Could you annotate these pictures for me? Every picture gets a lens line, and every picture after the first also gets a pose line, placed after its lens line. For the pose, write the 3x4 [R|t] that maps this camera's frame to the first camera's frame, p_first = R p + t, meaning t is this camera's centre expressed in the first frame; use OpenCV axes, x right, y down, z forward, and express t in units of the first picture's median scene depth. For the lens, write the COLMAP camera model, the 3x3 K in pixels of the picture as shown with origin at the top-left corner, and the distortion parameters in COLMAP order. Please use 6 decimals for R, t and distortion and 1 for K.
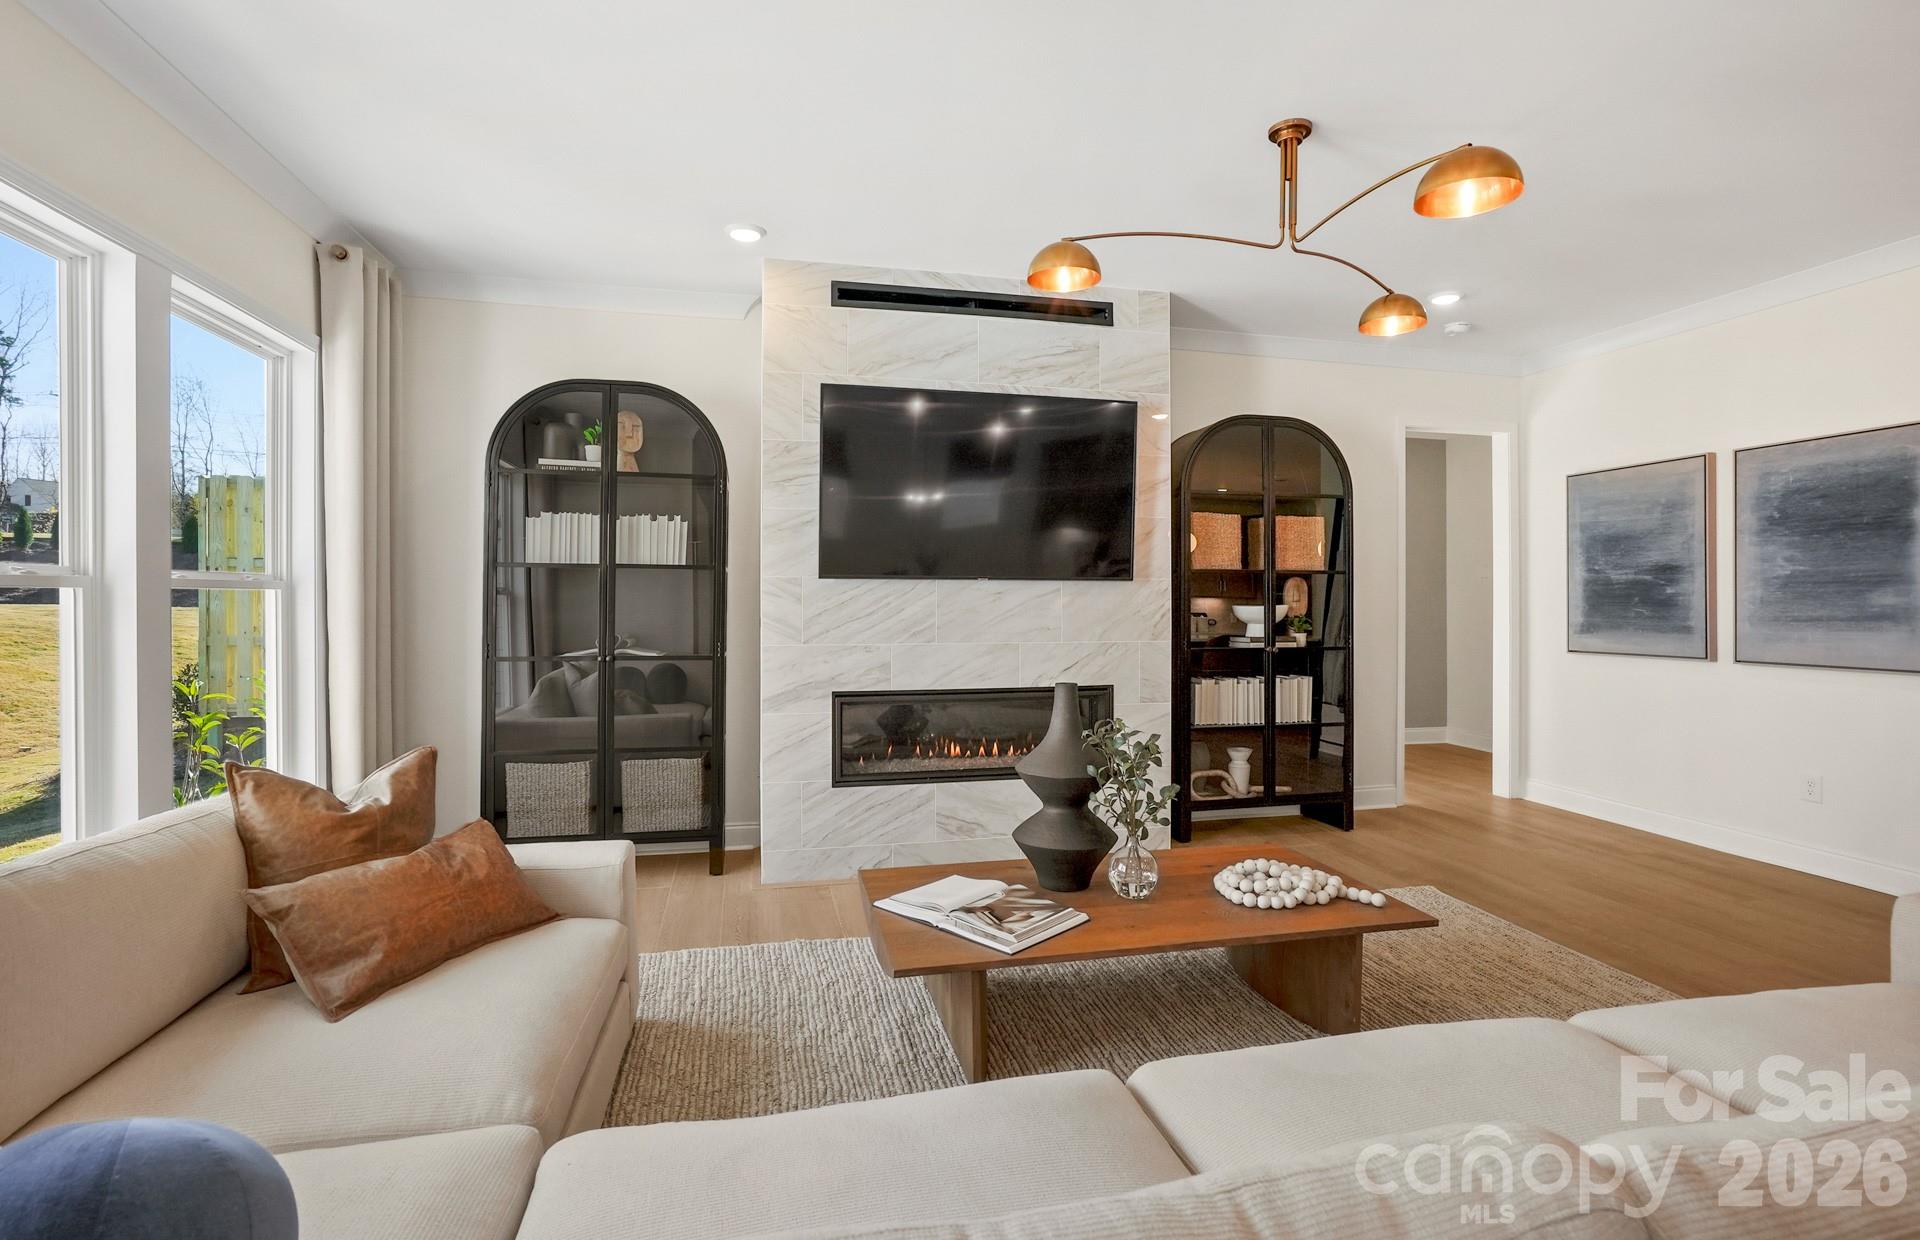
lens RADIAL K [[874.1, 0, 960.0], [0, 874.1, 620.0], [0, 0, 1]] dist [-0.033831, -0.000186]
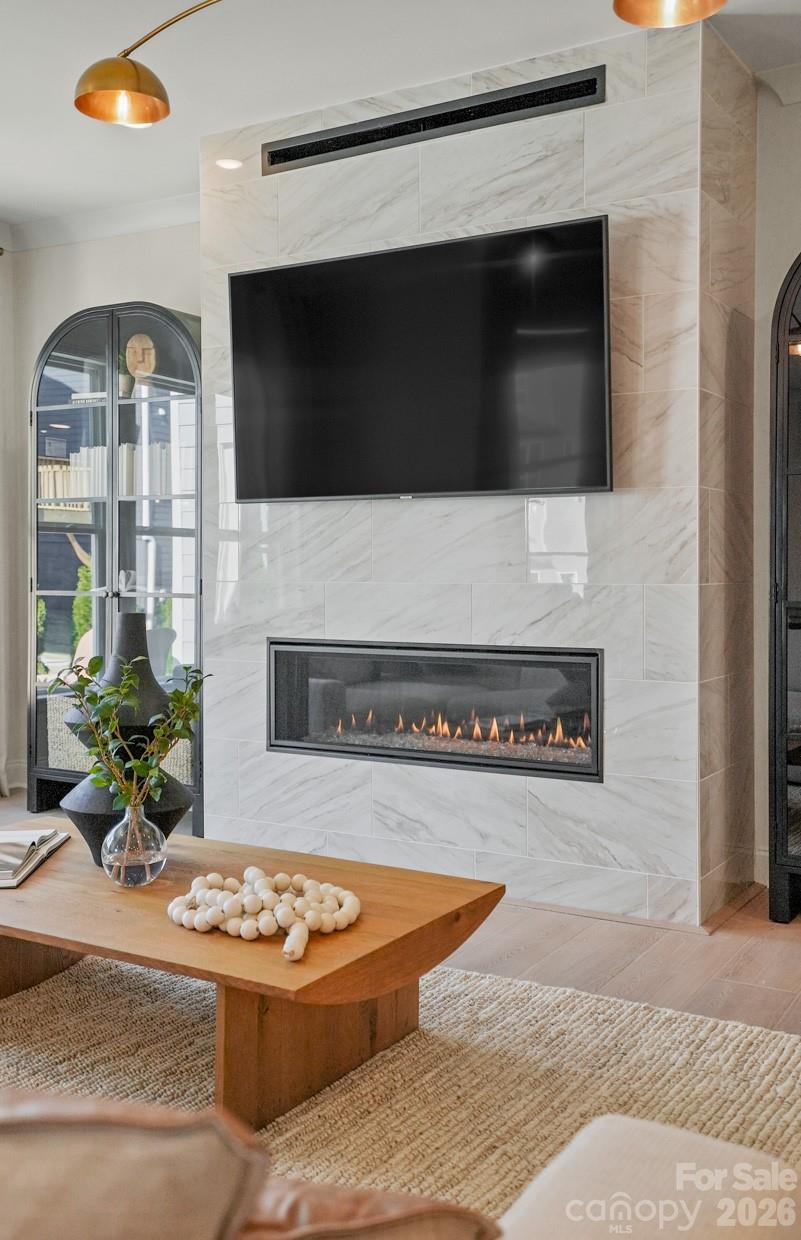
lens RADIAL K [[1241.9, 0, 400.3], [0, 1241.9, 583.9], [0, 0, 1]] dist [0.097014, -0.000654]
pose [[0.713794, 0.012204, -0.700249, 0.763103], [-0.005980, 0.999918, 0.011331, 0.015364], [0.700330, -0.003900, 0.713809, 0.221539]]
